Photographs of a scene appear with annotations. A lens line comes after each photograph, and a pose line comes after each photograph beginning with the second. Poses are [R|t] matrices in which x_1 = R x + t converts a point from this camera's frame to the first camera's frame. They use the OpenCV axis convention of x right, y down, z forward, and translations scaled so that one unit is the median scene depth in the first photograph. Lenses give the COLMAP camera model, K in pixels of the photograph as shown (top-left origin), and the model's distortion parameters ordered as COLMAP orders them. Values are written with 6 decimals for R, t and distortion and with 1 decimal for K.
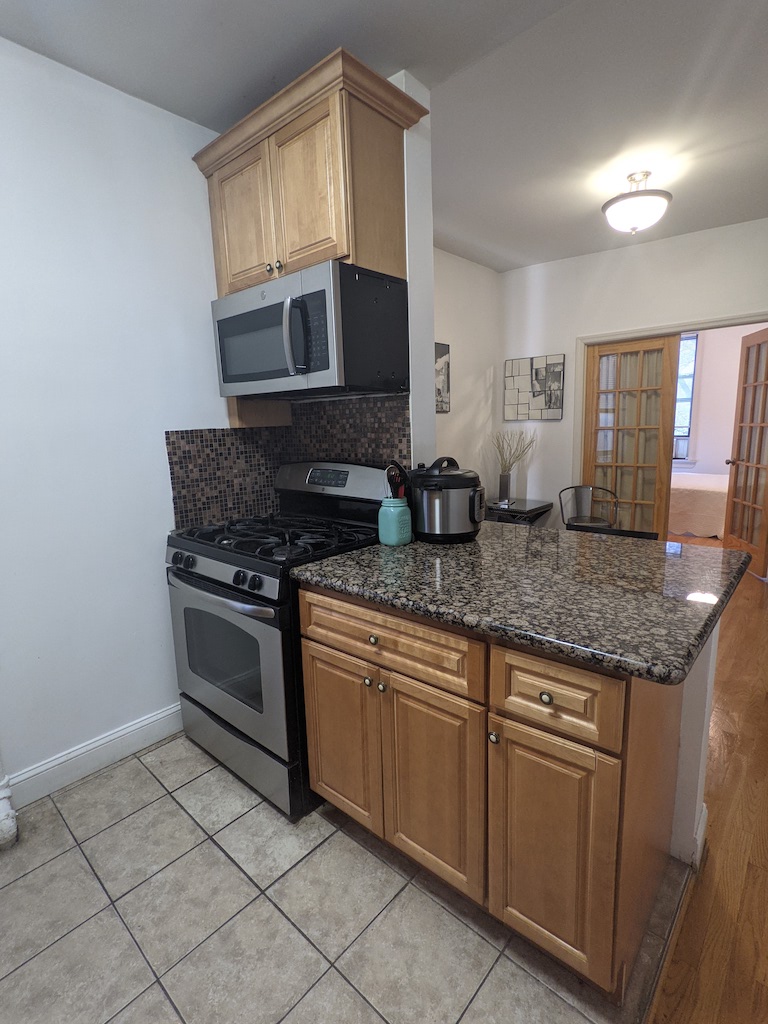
lens RADIAL K [[496.6, 0, 384.0], [0, 496.6, 512.0], [0, 0, 1]] dist [0.001671, 0.000435]
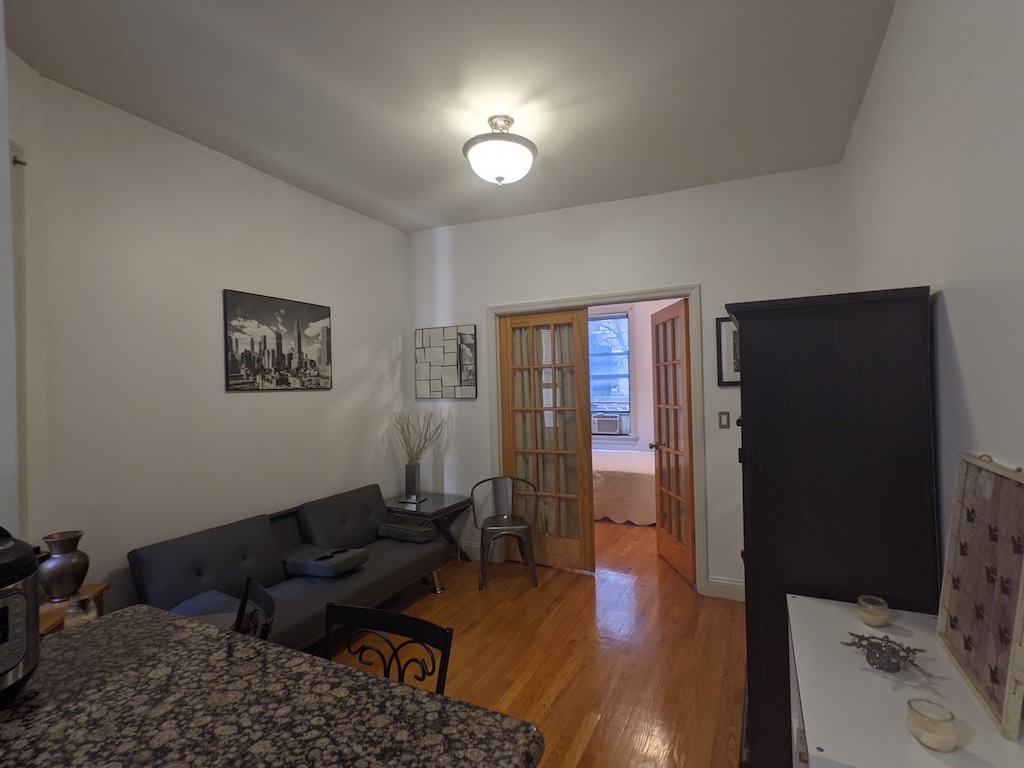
lens RADIAL K [[496.6, 0, 512.0], [0, 496.6, 384.0], [0, 0, 1]] dist [0.001671, 0.000435]
pose [[0.965089, 0.011403, 0.261673, 0.201771], [0.038556, 0.981983, -0.184992, -0.052478], [-0.259068, 0.188623, 0.947262, 0.179236]]
